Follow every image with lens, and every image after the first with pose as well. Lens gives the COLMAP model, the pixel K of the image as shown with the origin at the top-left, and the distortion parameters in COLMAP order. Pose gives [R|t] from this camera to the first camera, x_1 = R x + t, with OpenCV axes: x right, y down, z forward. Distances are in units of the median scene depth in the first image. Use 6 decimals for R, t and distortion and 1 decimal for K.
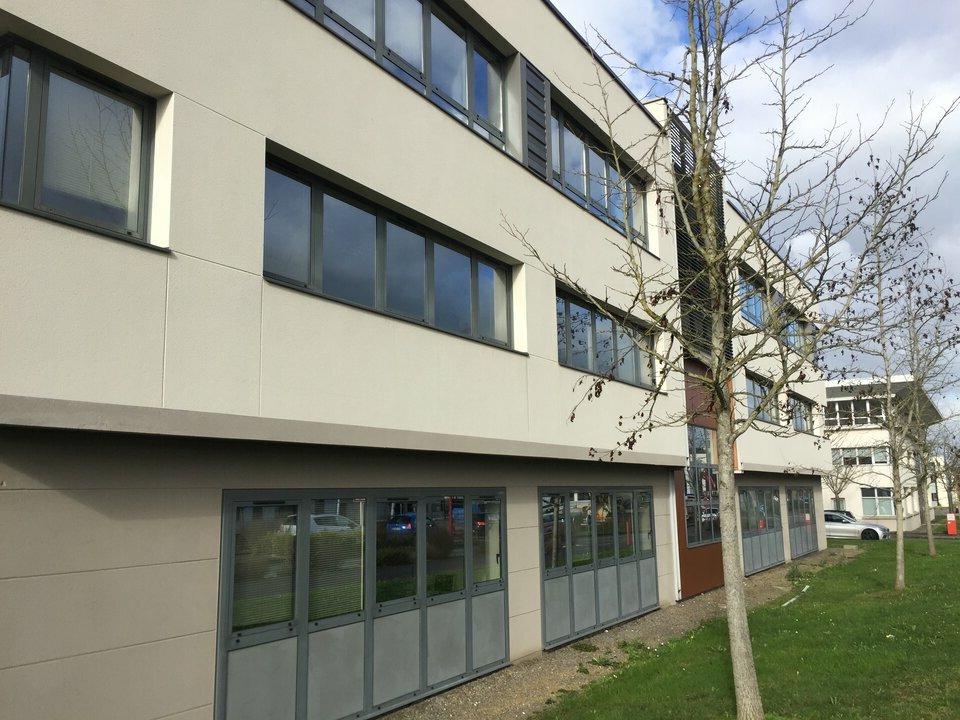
lens RADIAL K [[808.8, 0, 480.0], [0, 808.8, 360.0], [0, 0, 1]] dist [0.087911, -0.127046]
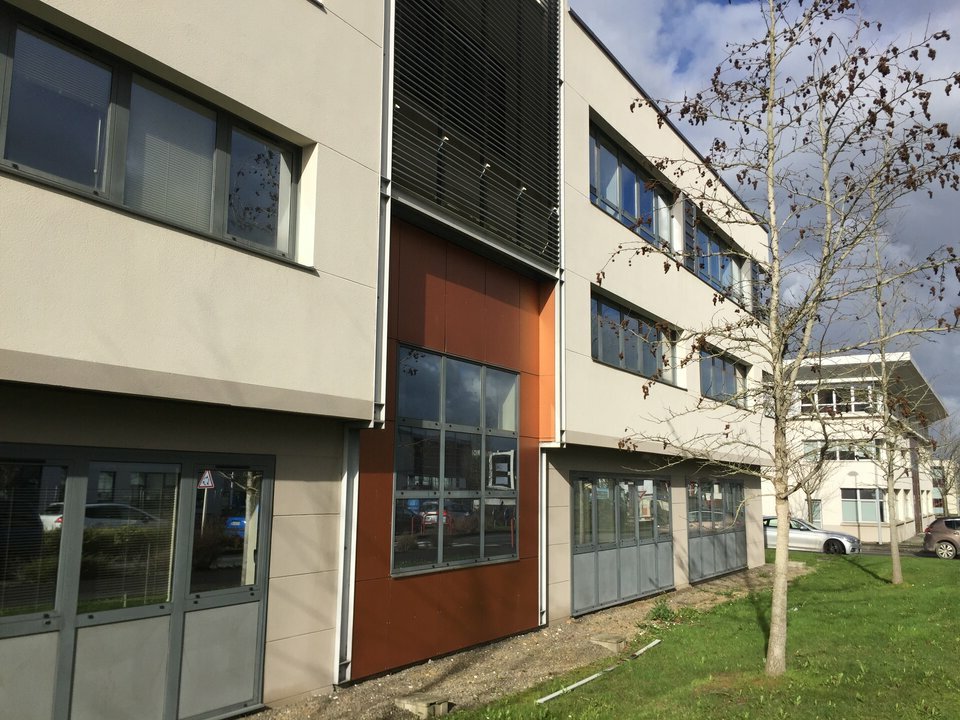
lens RADIAL K [[808.8, 0, 480.0], [0, 808.8, 360.0], [0, 0, 1]] dist [0.087911, -0.127046]
pose [[0.999514, 0.026318, -0.016707, 0.345460], [-0.026178, 0.999621, 0.008514, 0.090121], [0.016925, -0.008073, 0.999824, 0.515234]]
